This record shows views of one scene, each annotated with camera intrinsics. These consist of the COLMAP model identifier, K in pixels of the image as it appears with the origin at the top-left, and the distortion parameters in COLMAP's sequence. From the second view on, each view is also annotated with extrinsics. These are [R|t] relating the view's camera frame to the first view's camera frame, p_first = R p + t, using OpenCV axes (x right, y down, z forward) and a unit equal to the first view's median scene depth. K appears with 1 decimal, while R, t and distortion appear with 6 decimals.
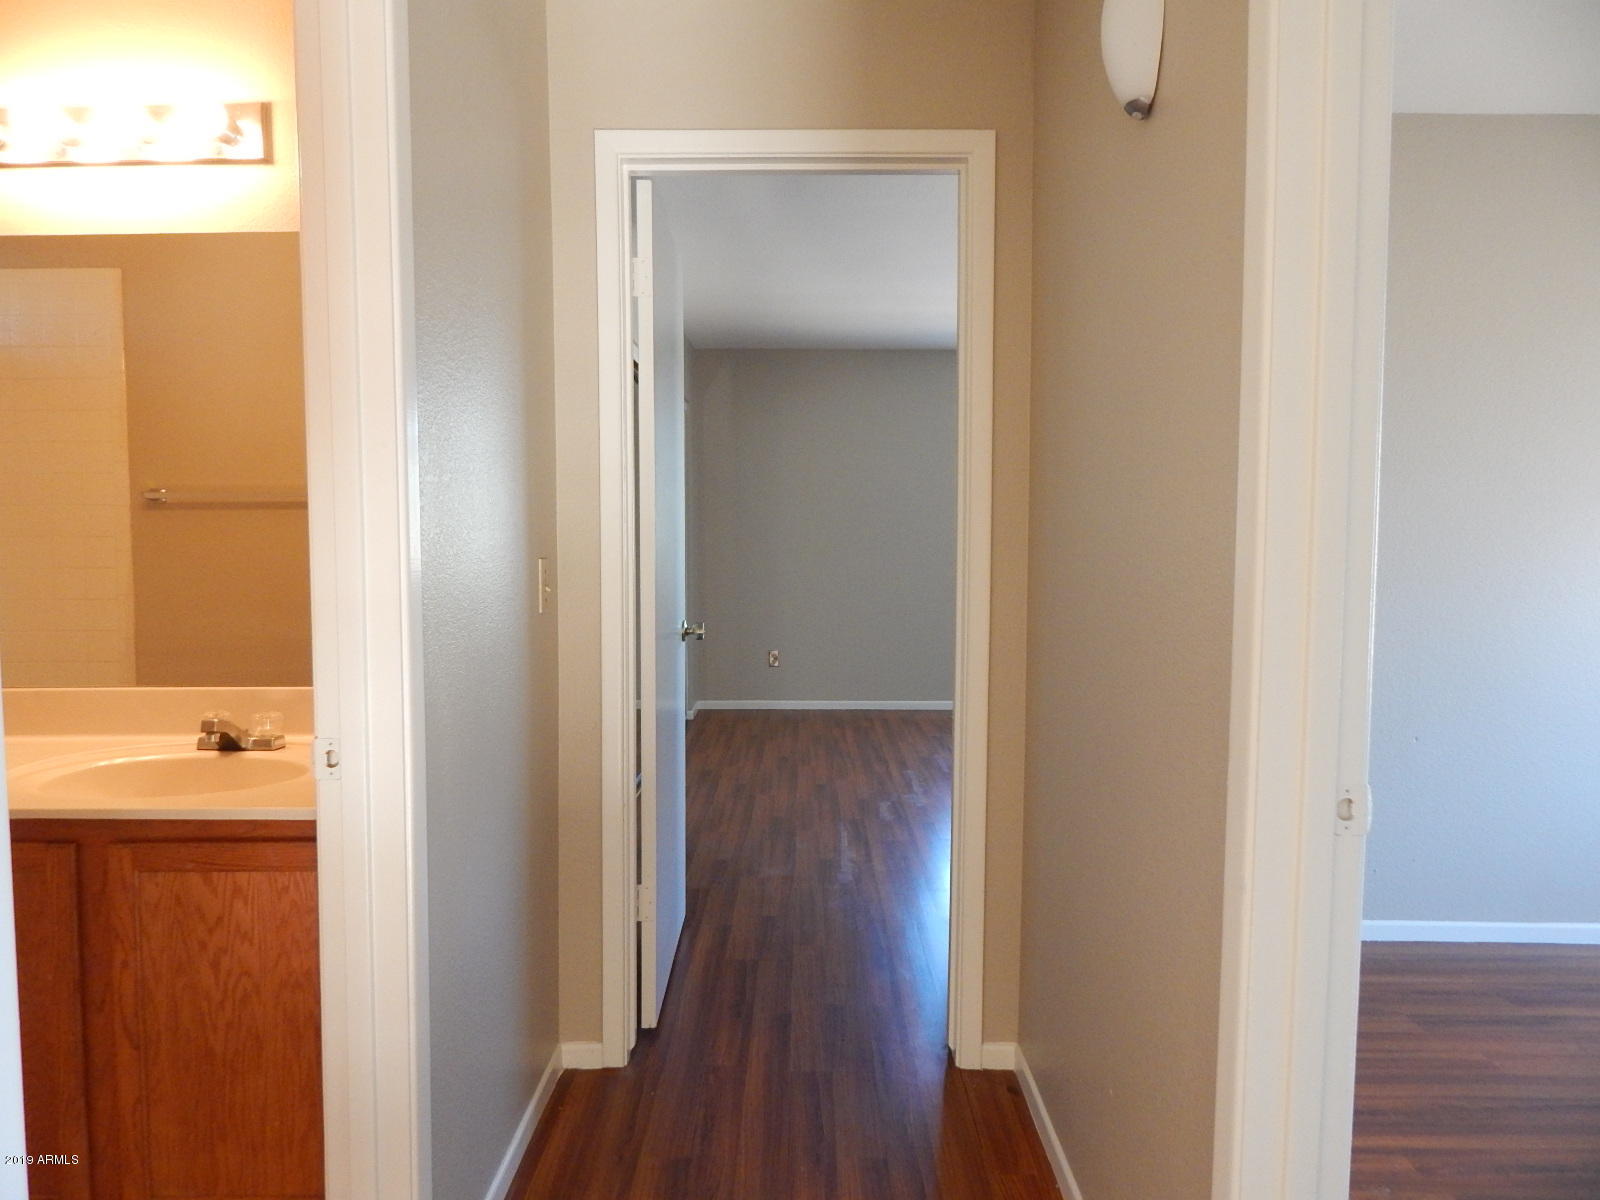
lens RADIAL K [[1062.3, 0, 812.3], [0, 1062.3, 589.7], [0, 0, 1]] dist [-0.005596, -0.004092]
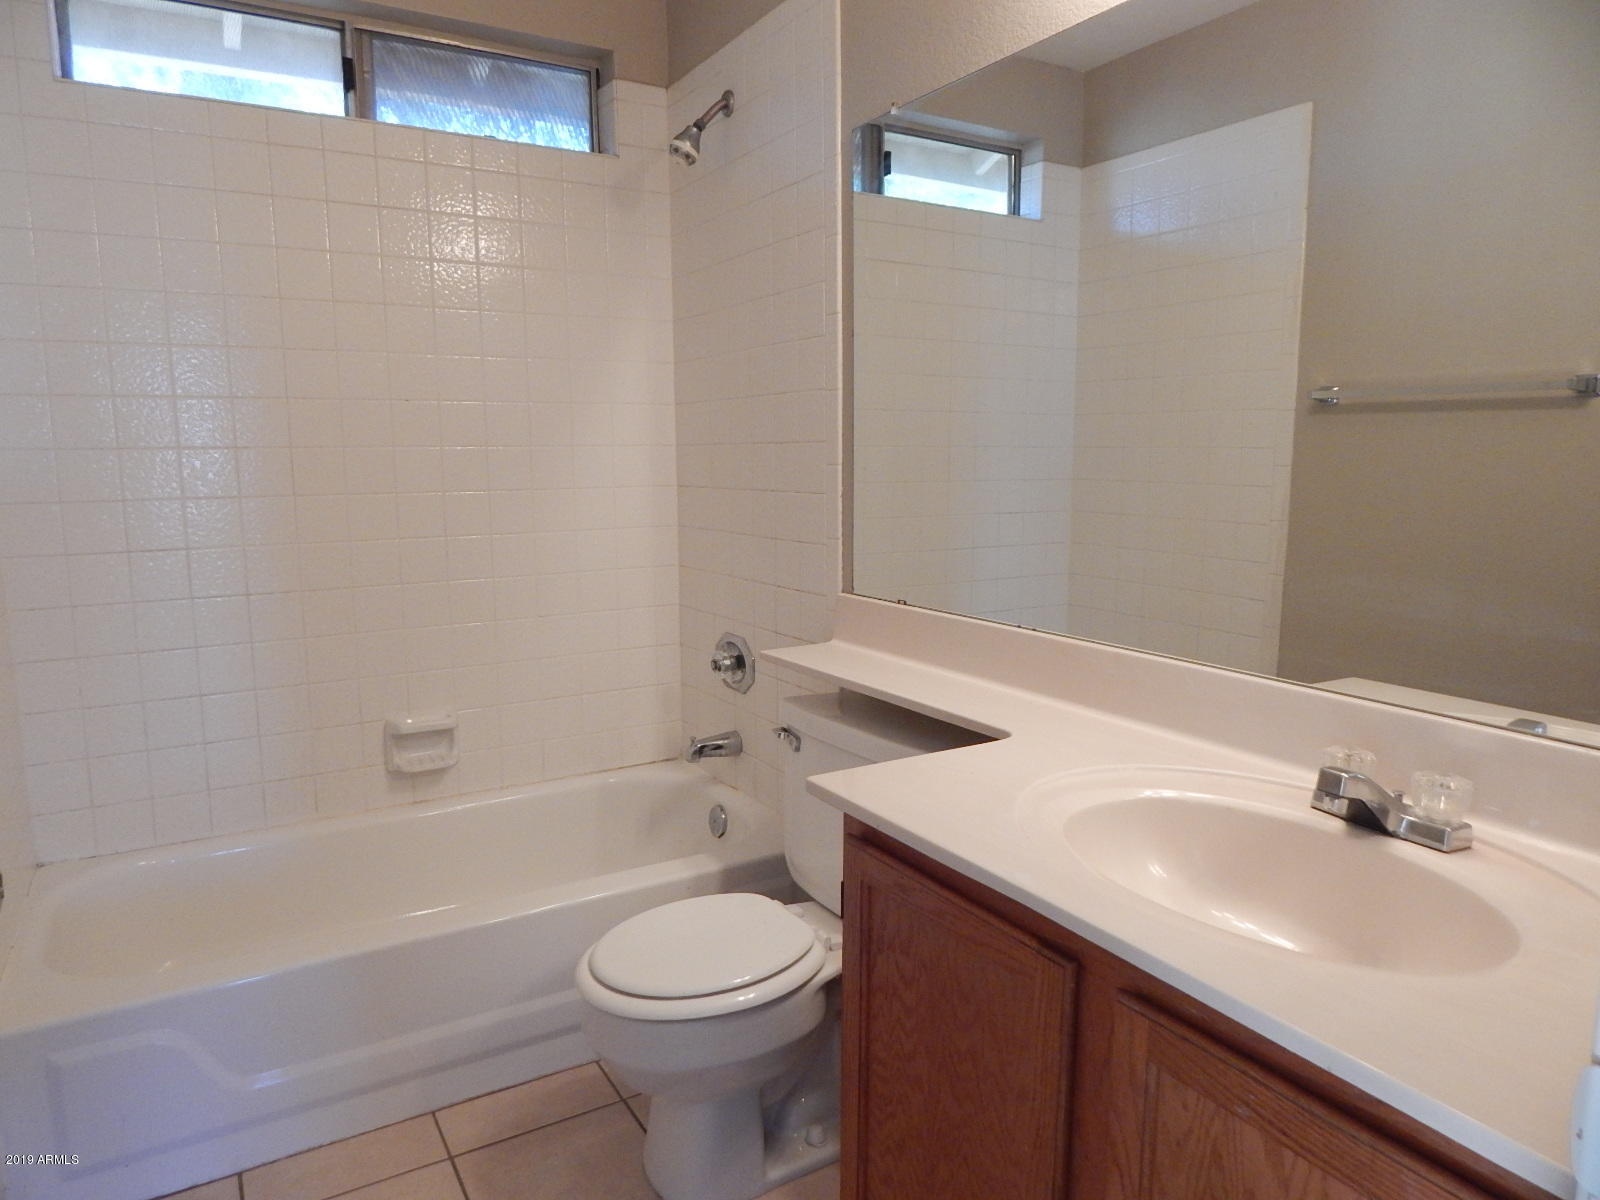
lens RADIAL K [[1062.3, 0, 812.3], [0, 1062.3, 589.7], [0, 0, 1]] dist [-0.005596, -0.004092]
pose [[0.523685, 0.118031, -0.843696, -0.251017], [-0.056876, 0.992990, 0.103614, -0.011258], [0.850011, -0.006275, 0.526727, 0.468355]]
